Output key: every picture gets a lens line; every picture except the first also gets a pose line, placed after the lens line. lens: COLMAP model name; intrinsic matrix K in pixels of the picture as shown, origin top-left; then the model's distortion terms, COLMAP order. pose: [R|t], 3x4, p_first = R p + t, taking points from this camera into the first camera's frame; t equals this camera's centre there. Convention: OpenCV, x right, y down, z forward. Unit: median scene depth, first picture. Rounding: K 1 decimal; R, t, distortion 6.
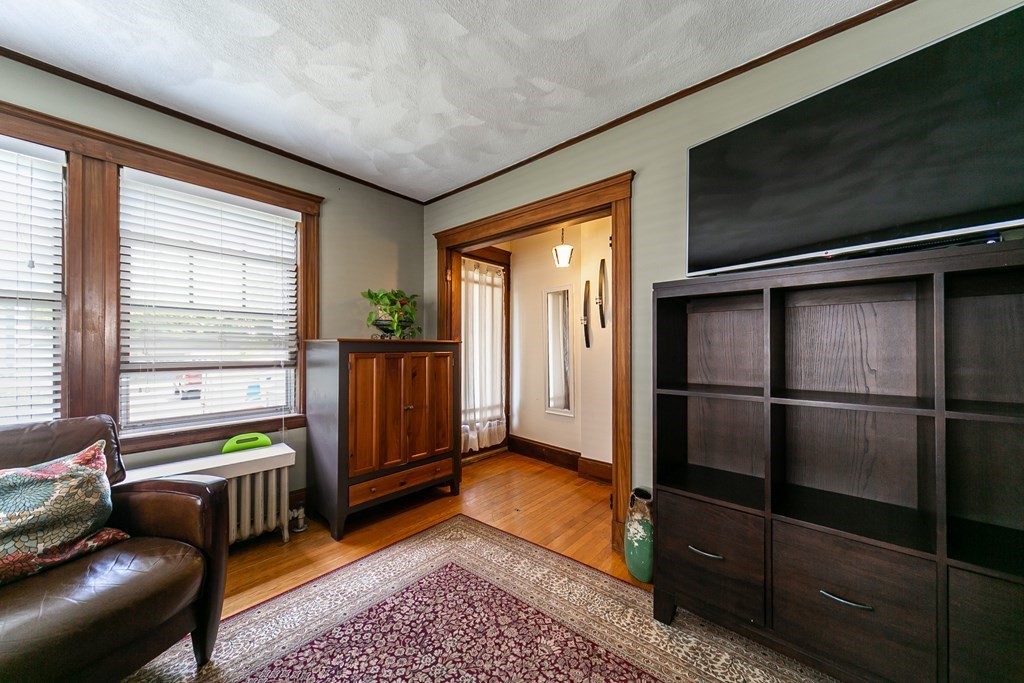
lens RADIAL K [[368.9, 0, 512.0], [0, 368.9, 341.5], [0, 0, 1]] dist [0.006037, -0.000215]
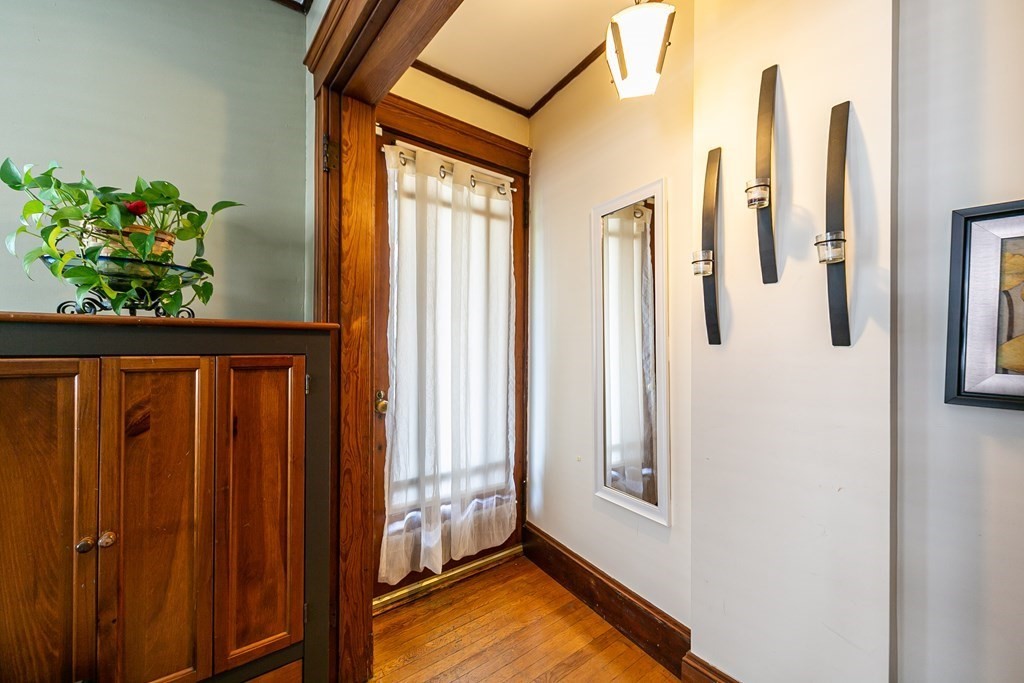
lens RADIAL K [[420.0, 0, 499.3], [0, 420.0, 345.4], [0, 0, 1]] dist [0.026620, 0.000069]
pose [[0.980987, 0.003077, -0.194052, 0.072246], [0.000000, 0.999874, 0.015854, 0.009754], [0.194076, -0.015553, 0.980863, 0.480435]]
